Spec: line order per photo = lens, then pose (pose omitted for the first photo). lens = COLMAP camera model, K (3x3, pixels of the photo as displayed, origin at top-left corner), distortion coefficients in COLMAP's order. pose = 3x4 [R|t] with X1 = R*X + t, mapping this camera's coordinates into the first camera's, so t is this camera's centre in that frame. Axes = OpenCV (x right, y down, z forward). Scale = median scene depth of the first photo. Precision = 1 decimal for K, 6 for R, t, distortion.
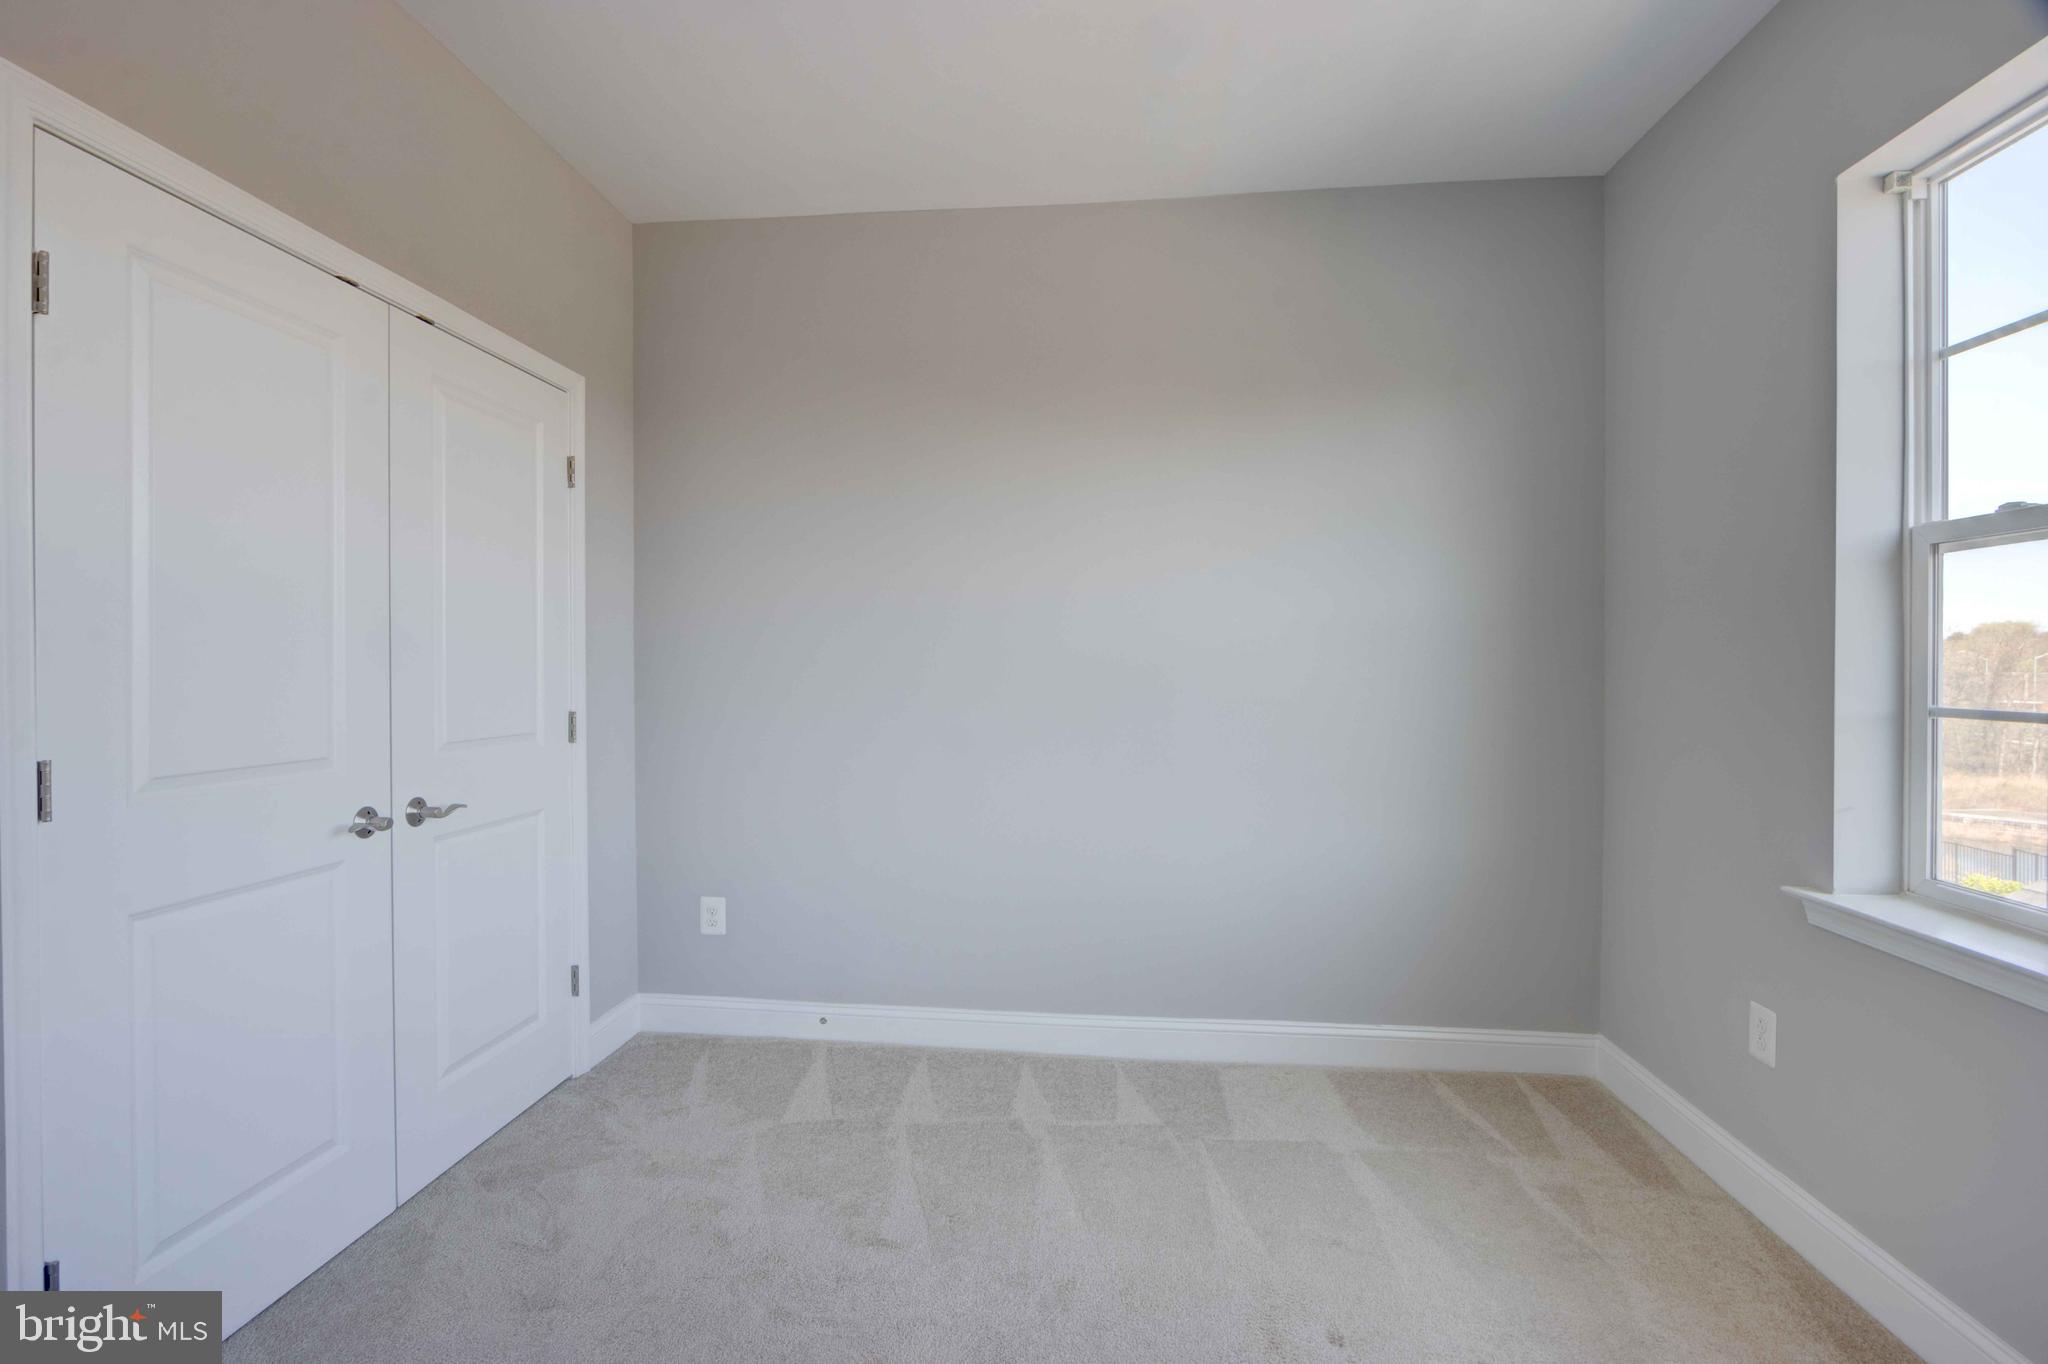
lens RADIAL K [[942.6, 0, 1007.1], [0, 942.6, 675.2], [0, 0, 1]] dist [-0.014170, 0.001239]
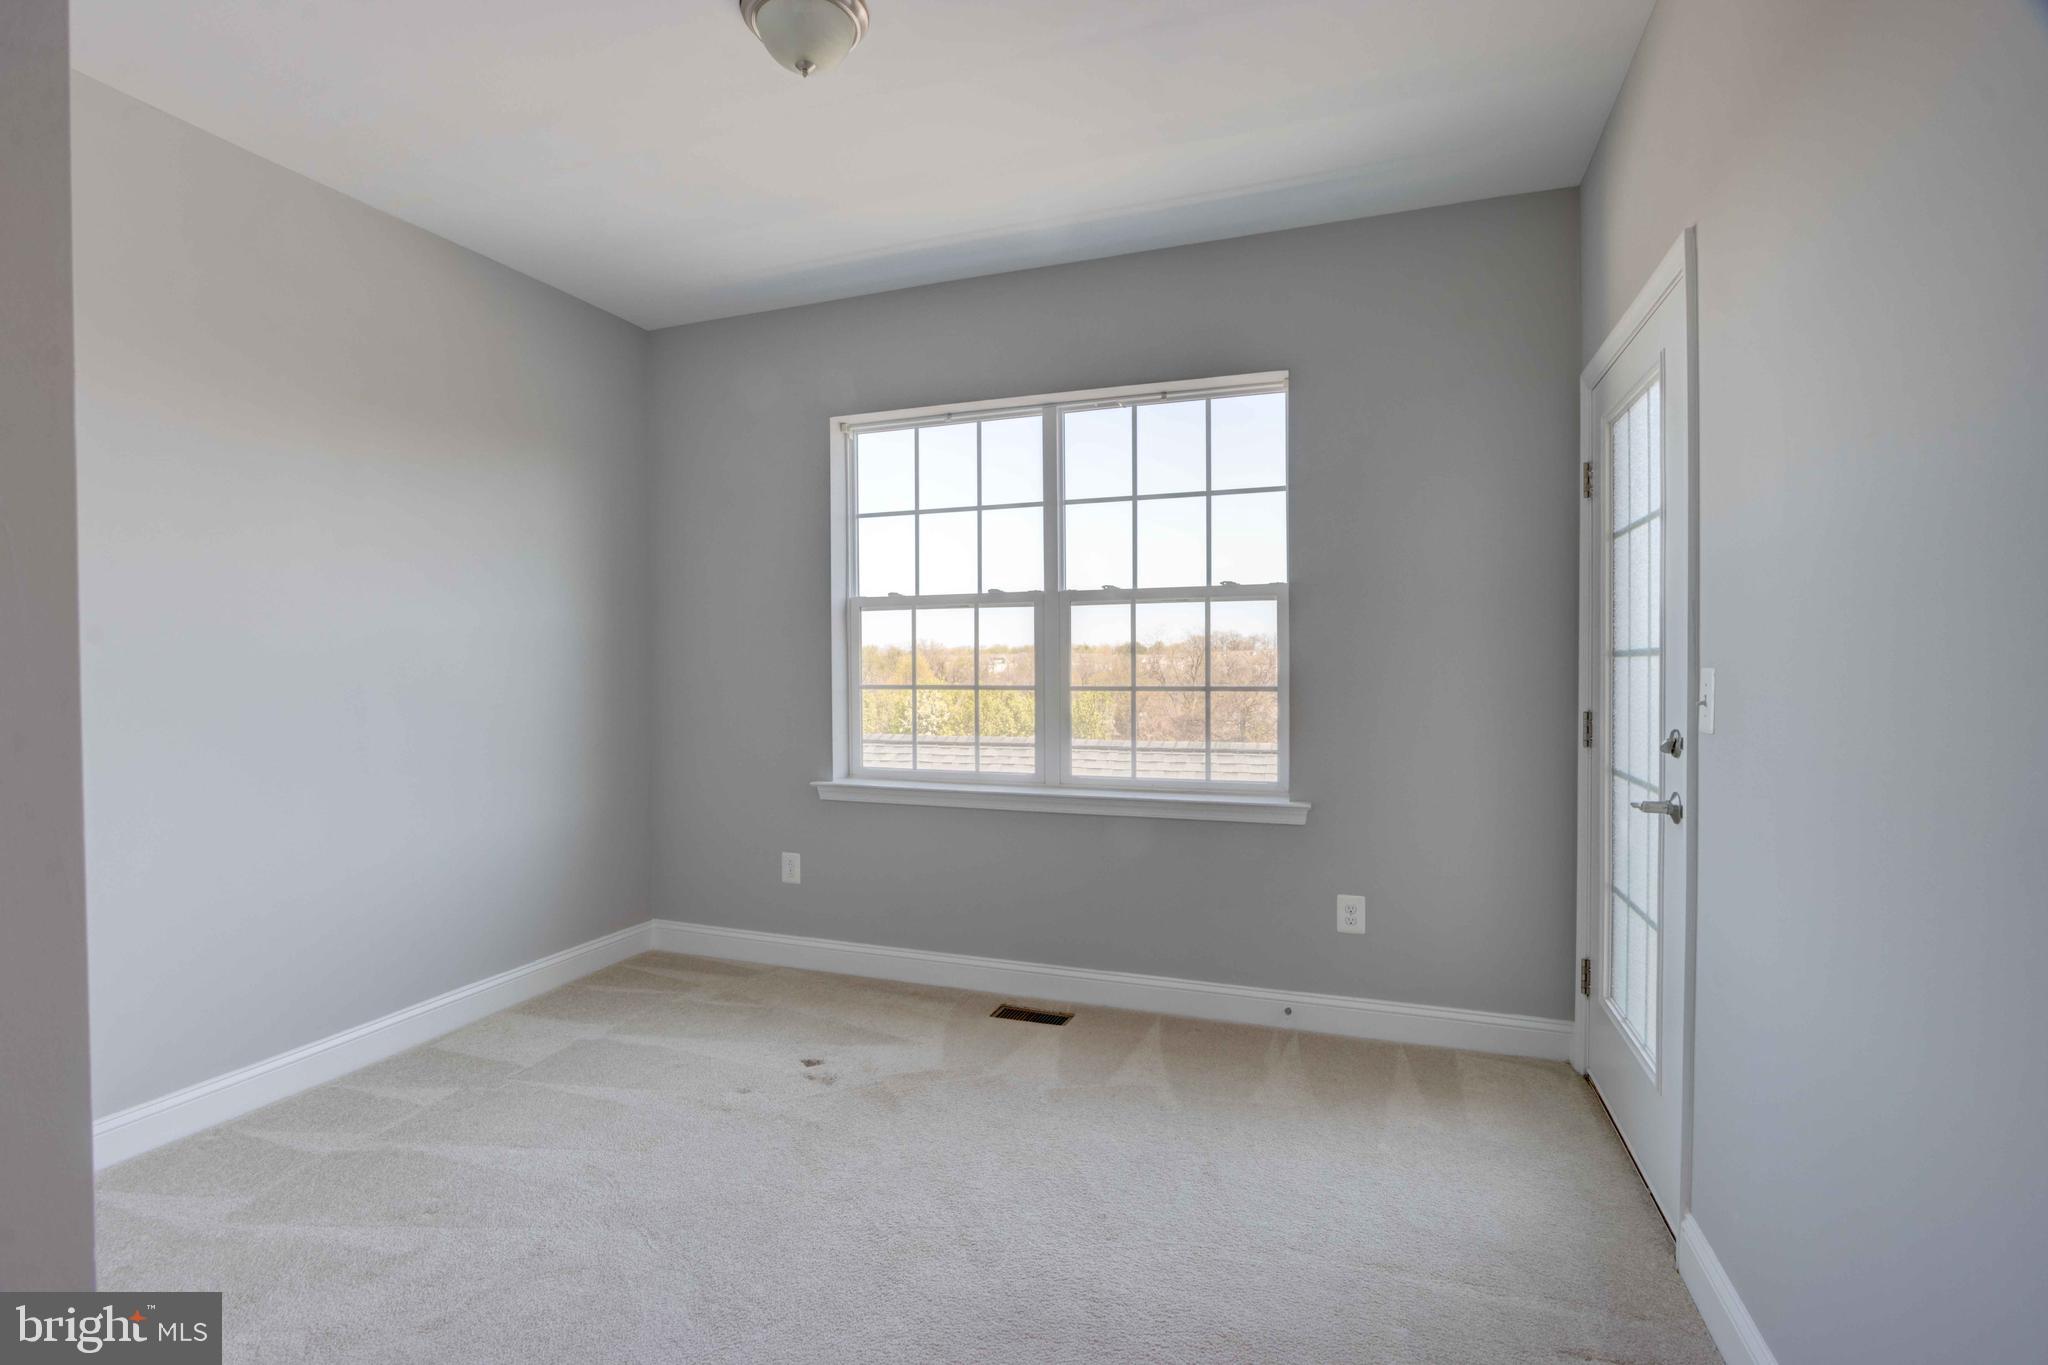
lens RADIAL K [[942.6, 0, 1007.1], [0, 942.6, 675.7], [0, 0, 1]] dist [-0.014170, 0.001239]
pose [[0.251158, -0.016106, 0.967812, -0.777848], [0.017054, 0.999780, 0.012212, -0.004430], [-0.967796, 0.013438, 0.251377, 0.114789]]
